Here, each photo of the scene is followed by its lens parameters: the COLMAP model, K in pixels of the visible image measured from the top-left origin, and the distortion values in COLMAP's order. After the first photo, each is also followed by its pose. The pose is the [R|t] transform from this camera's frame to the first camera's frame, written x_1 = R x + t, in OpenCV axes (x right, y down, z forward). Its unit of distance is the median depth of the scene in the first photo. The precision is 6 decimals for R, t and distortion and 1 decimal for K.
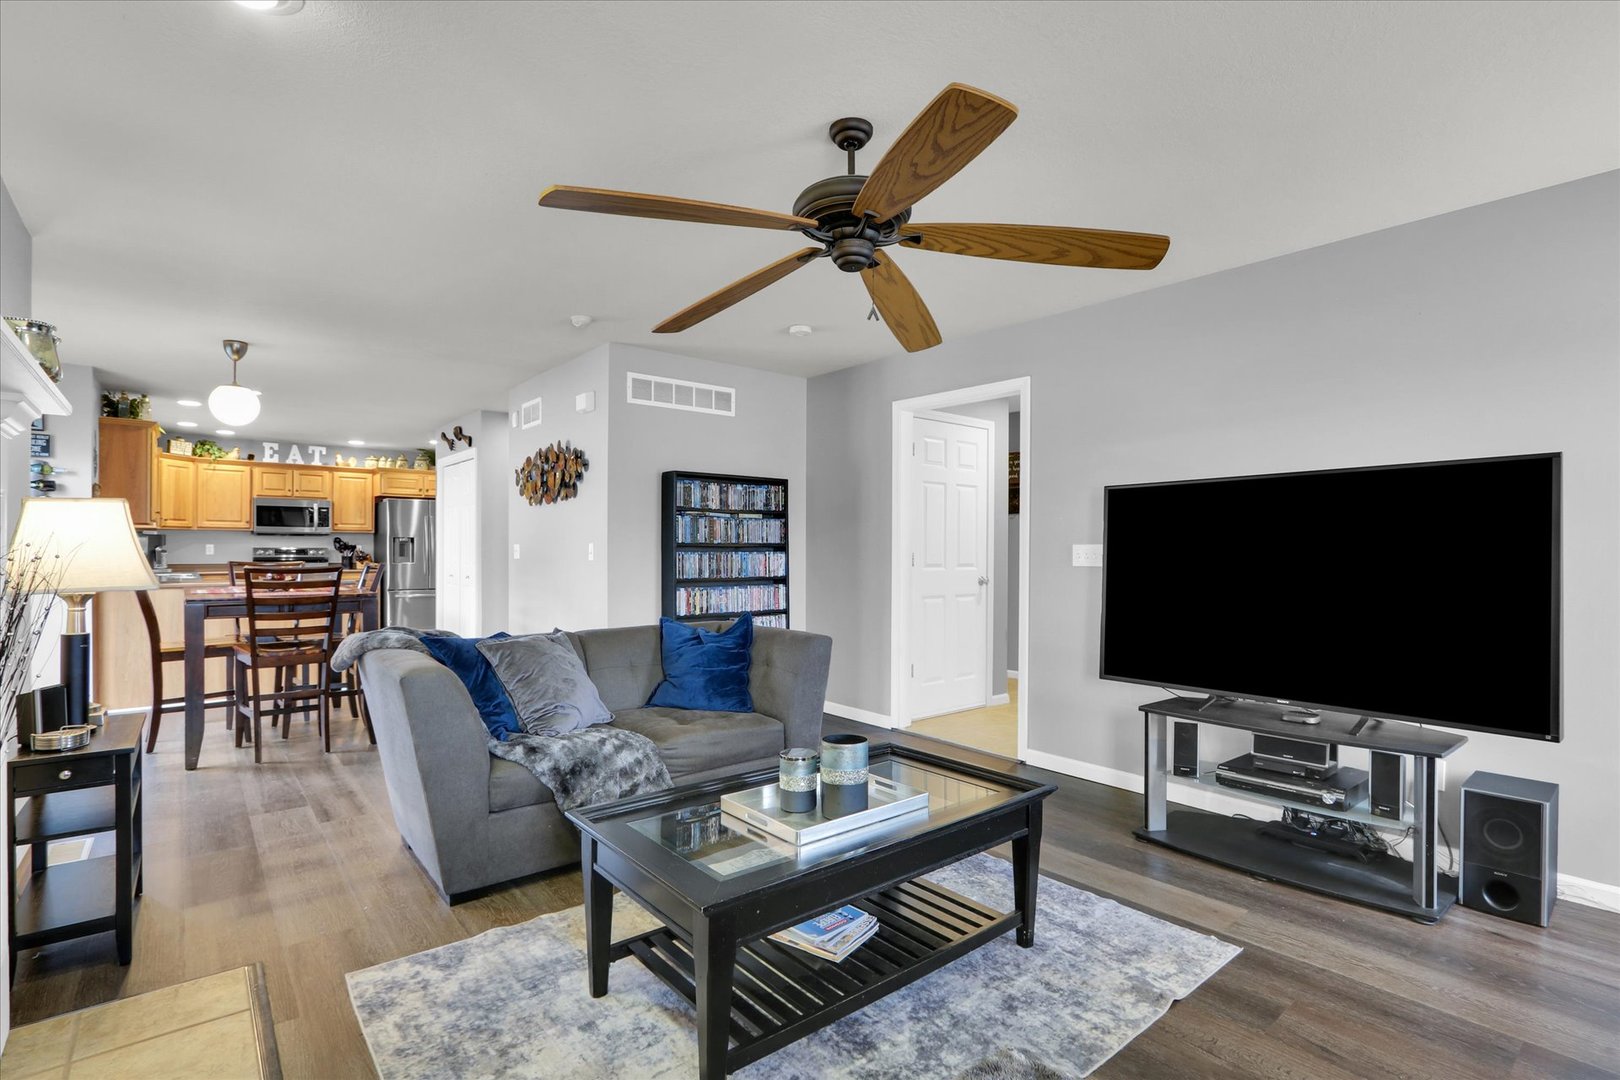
lens RADIAL K [[763.7, 0, 811.9], [0, 763.7, 545.1], [0, 0, 1]] dist [-0.022302, -0.000831]
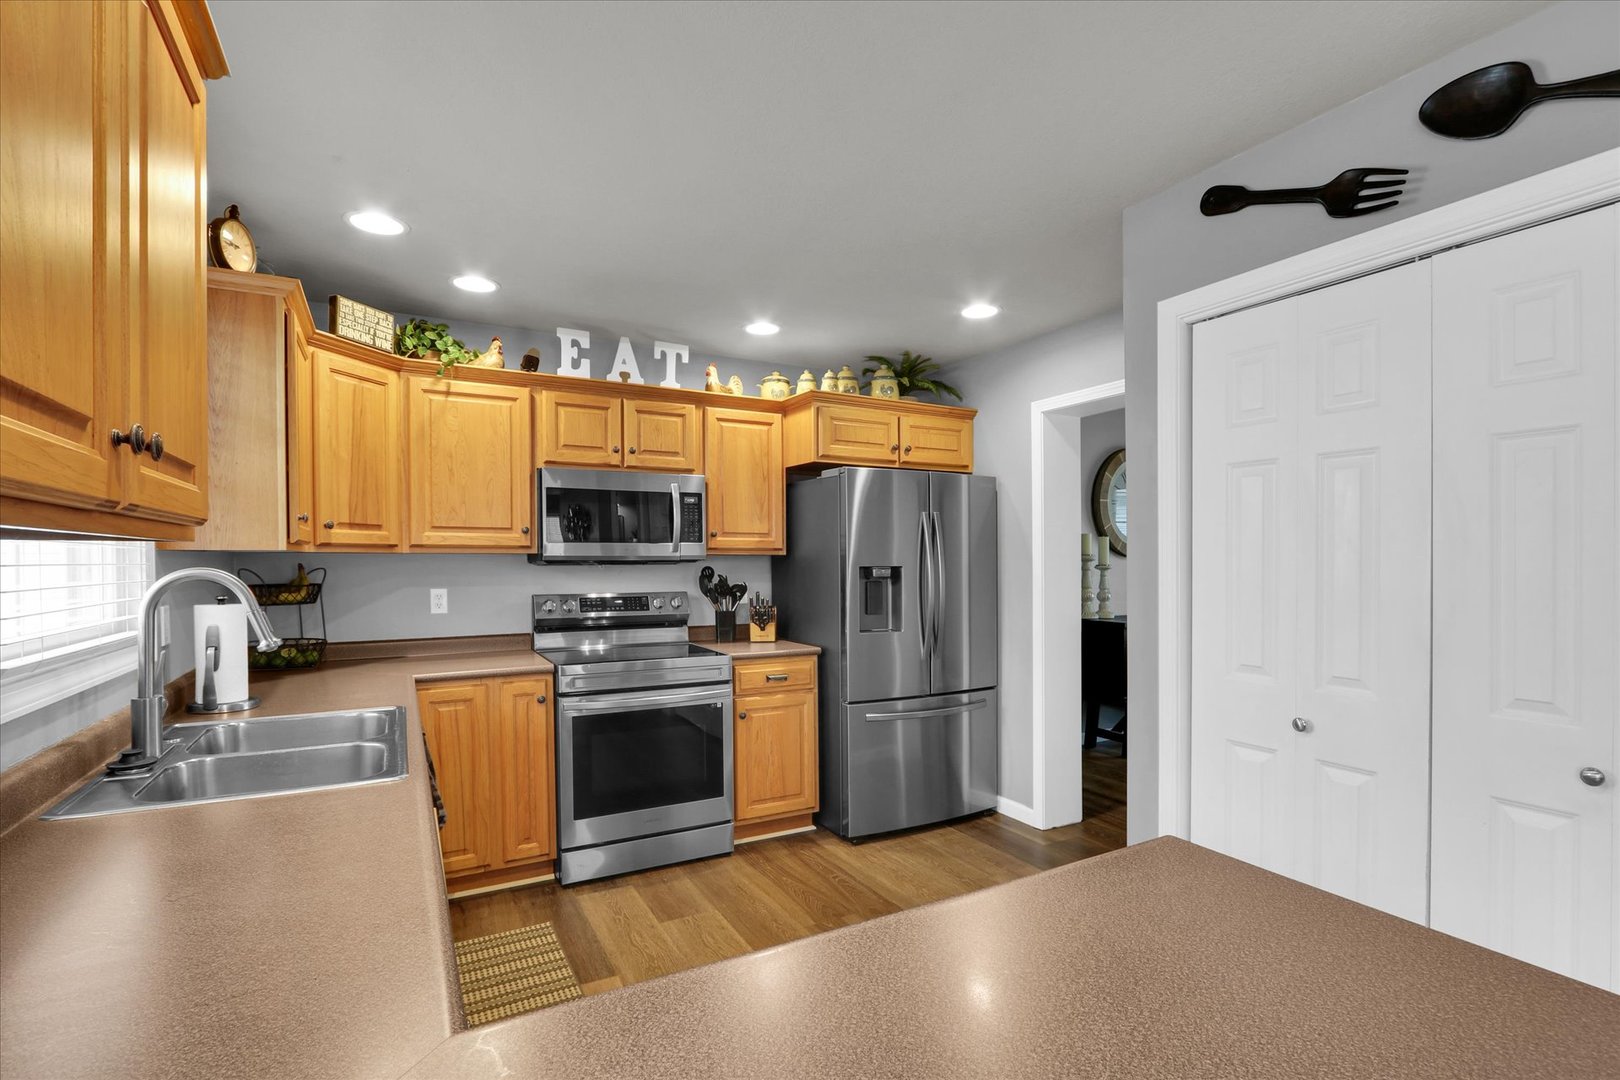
lens RADIAL K [[763.7, 0, 810.3], [0, 763.7, 552.5], [0, 0, 1]] dist [-0.022302, -0.000831]
pose [[0.983485, -0.010963, -0.180658, -0.517726], [0.010238, 0.999935, -0.004943, -0.015717], [0.180701, 0.003011, 0.983534, 0.623526]]
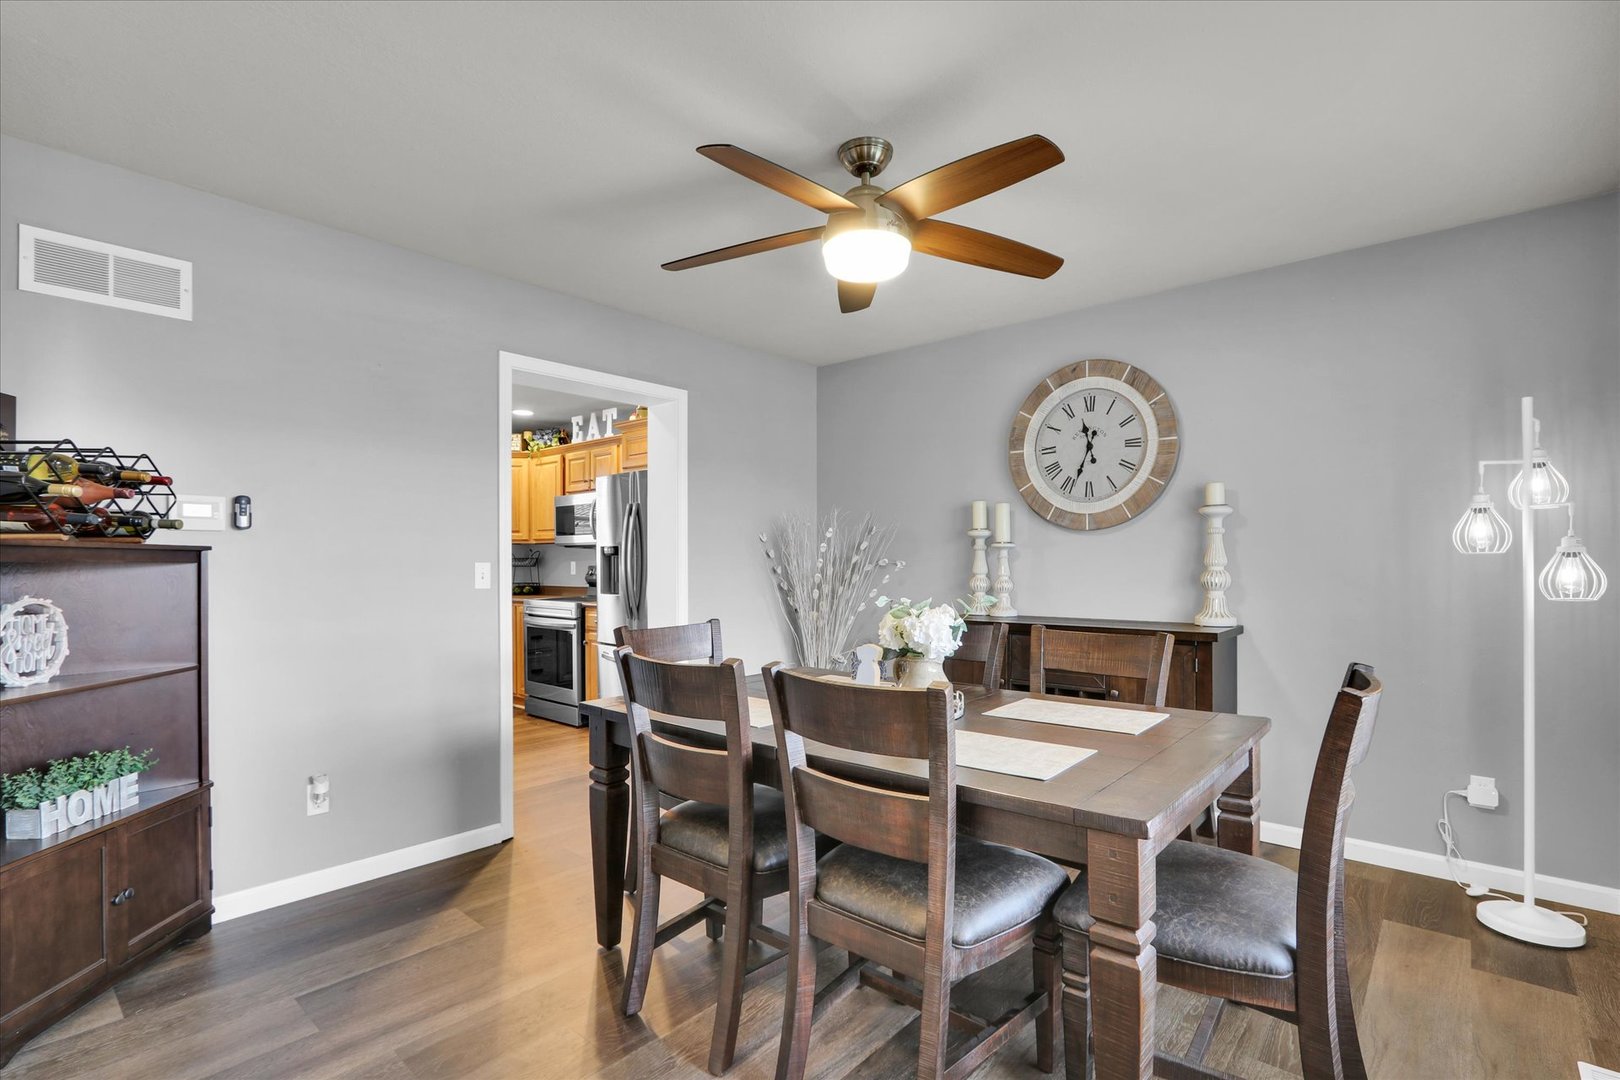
lens RADIAL K [[763.7, 0, 802.0], [0, 763.7, 556.9], [0, 0, 1]] dist [-0.022302, -0.000831]
pose [[0.165535, -0.009122, -0.986162, 0.008995], [0.006735, 0.999944, -0.008119, 0.001651], [0.986181, -0.005298, 0.165587, 1.070502]]
